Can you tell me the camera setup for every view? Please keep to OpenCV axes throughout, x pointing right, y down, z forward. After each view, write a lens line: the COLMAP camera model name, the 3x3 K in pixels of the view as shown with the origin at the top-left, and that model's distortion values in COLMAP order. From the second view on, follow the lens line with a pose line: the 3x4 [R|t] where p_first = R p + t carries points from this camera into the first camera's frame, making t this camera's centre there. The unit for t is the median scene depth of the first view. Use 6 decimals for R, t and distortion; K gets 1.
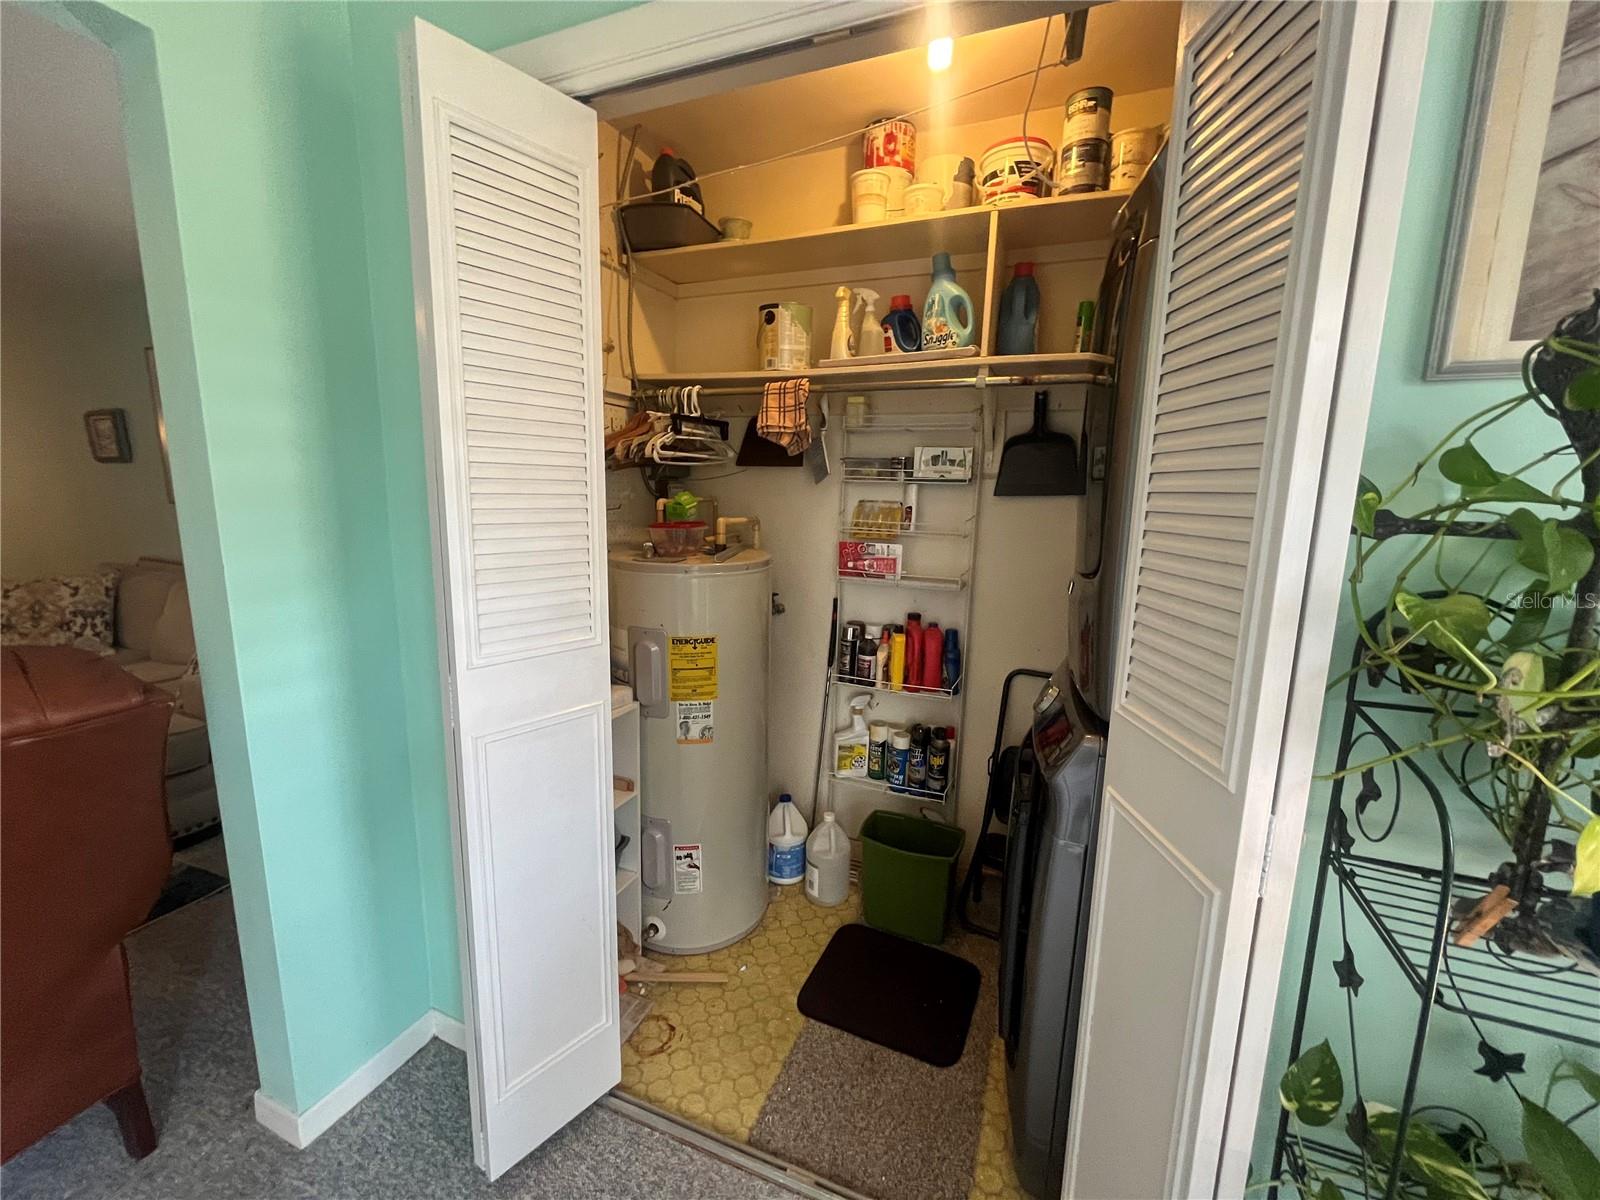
lens RADIAL K [[641.7, 0, 795.6], [0, 641.7, 595.4], [0, 0, 1]] dist [-0.002731, 0.000067]
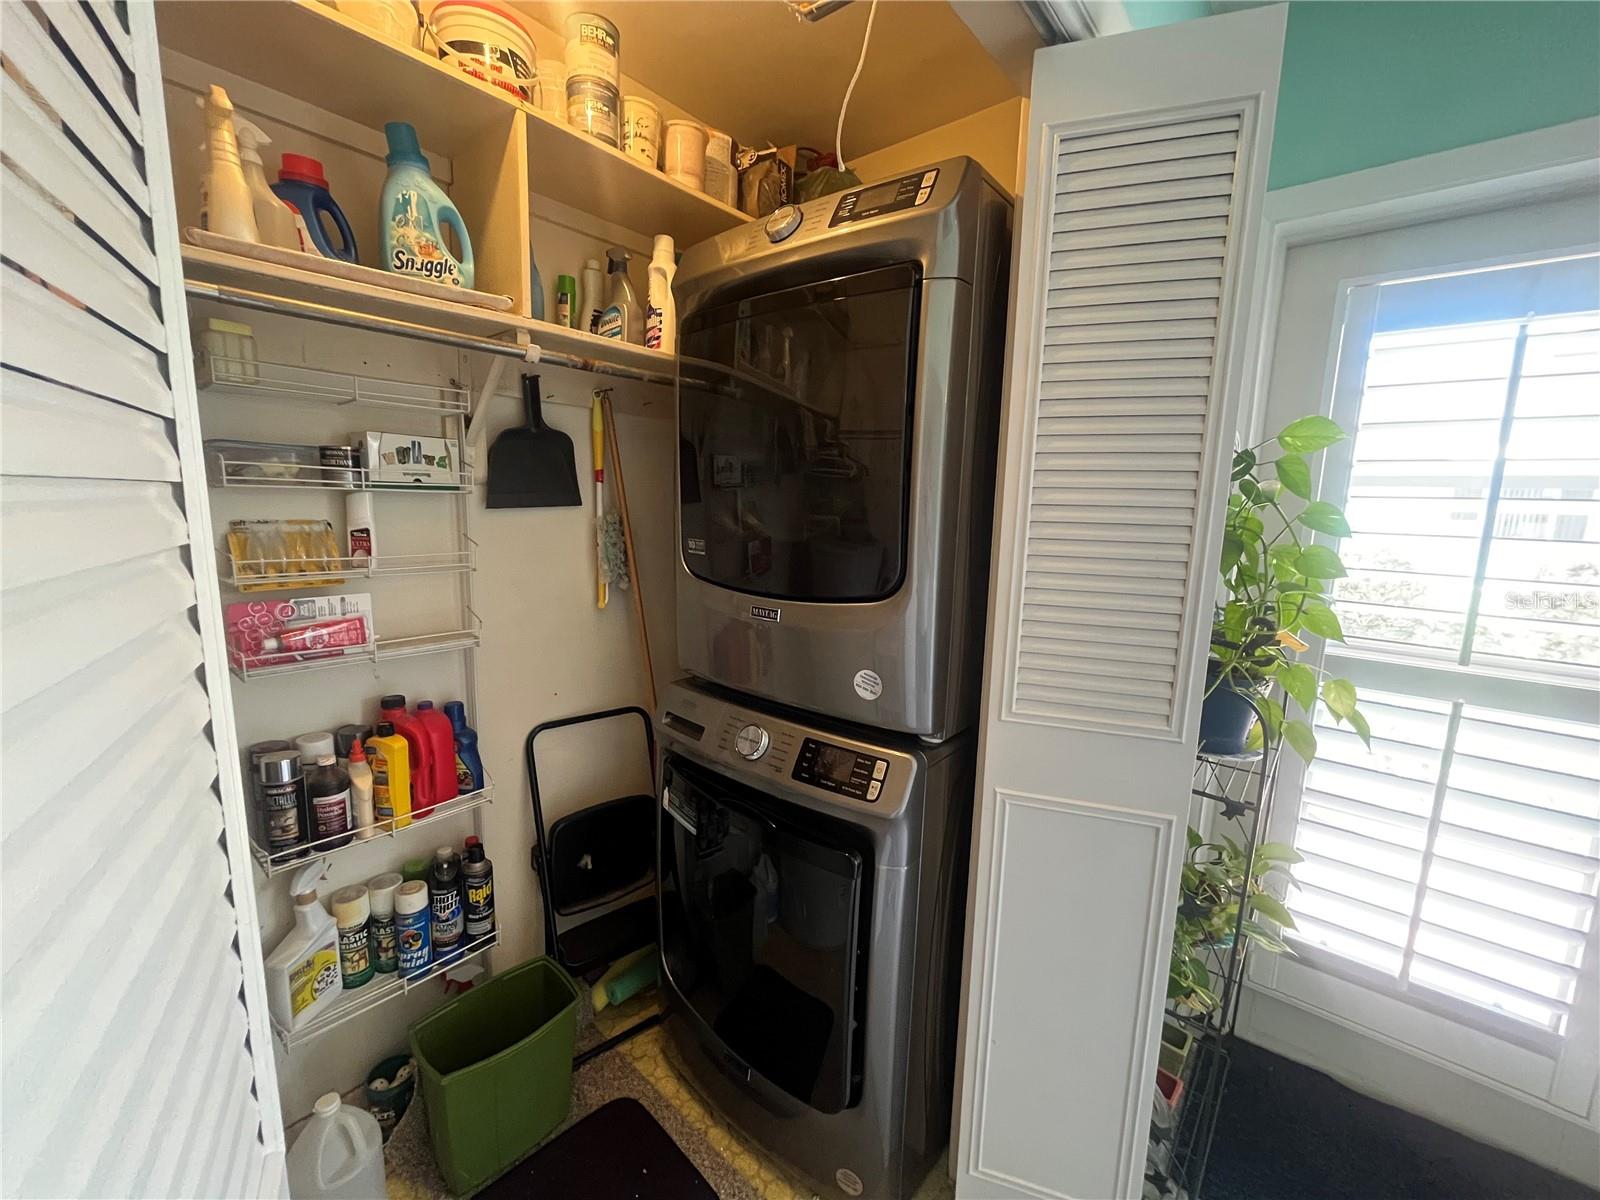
lens RADIAL K [[641.7, 0, 795.5], [0, 641.7, 595.3], [0, 0, 1]] dist [-0.002731, 0.000067]
pose [[0.330086, -0.156102, 0.930954, -0.261107], [0.138509, 0.983566, 0.115813, -0.090988], [-0.933734, 0.090717, 0.346283, 0.415781]]
